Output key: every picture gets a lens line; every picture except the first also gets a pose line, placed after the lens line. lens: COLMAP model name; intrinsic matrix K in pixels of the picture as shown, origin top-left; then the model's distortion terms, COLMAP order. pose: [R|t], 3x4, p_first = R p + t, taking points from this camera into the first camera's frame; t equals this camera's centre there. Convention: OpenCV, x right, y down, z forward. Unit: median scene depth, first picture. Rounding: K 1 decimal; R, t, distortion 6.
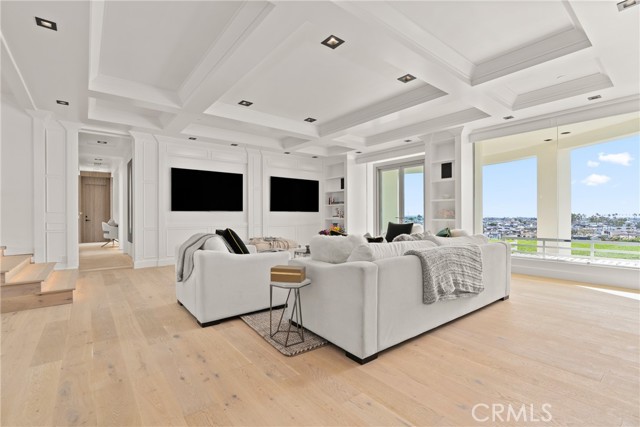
lens RADIAL K [[293.3, 0, 320.9], [0, 293.3, 213.4], [0, 0, 1]] dist [-0.009891, 0.004164]
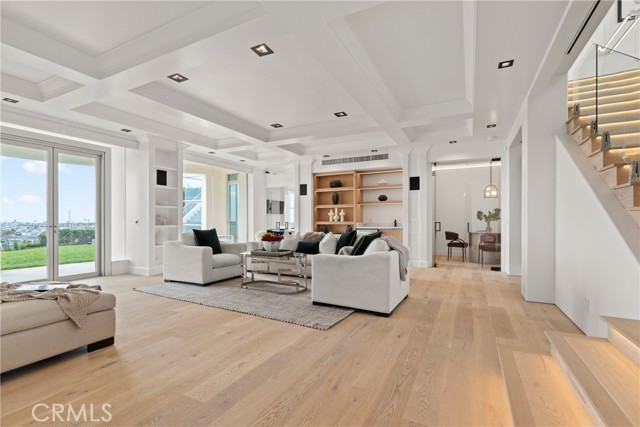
lens RADIAL K [[293.3, 0, 318.2], [0, 293.3, 220.3], [0, 0, 1]] dist [-0.009891, 0.004164]
pose [[-0.402190, 0.001985, 0.915554, -1.491376], [-0.001042, 0.999996, -0.002625, 0.005443], [-0.915556, -0.002010, -0.402186, 1.892585]]
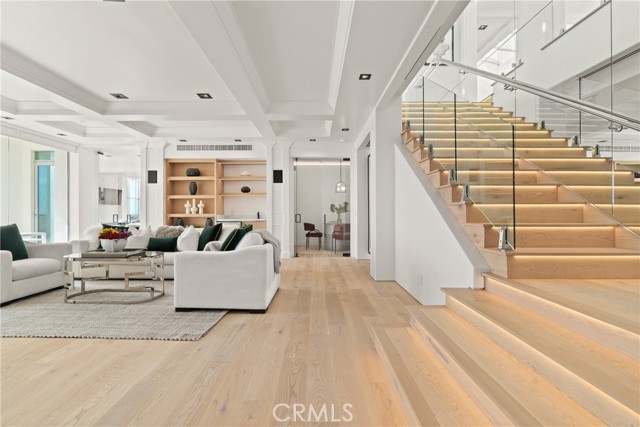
lens RADIAL K [[293.3, 0, 315.5], [0, 293.3, 209.5], [0, 0, 1]] dist [-0.009891, 0.004164]
pose [[-0.777587, 0.008443, 0.628718, -1.400007], [0.000791, 0.999922, -0.012449, 0.004489], [-0.628774, -0.009183, -0.777534, 1.920185]]
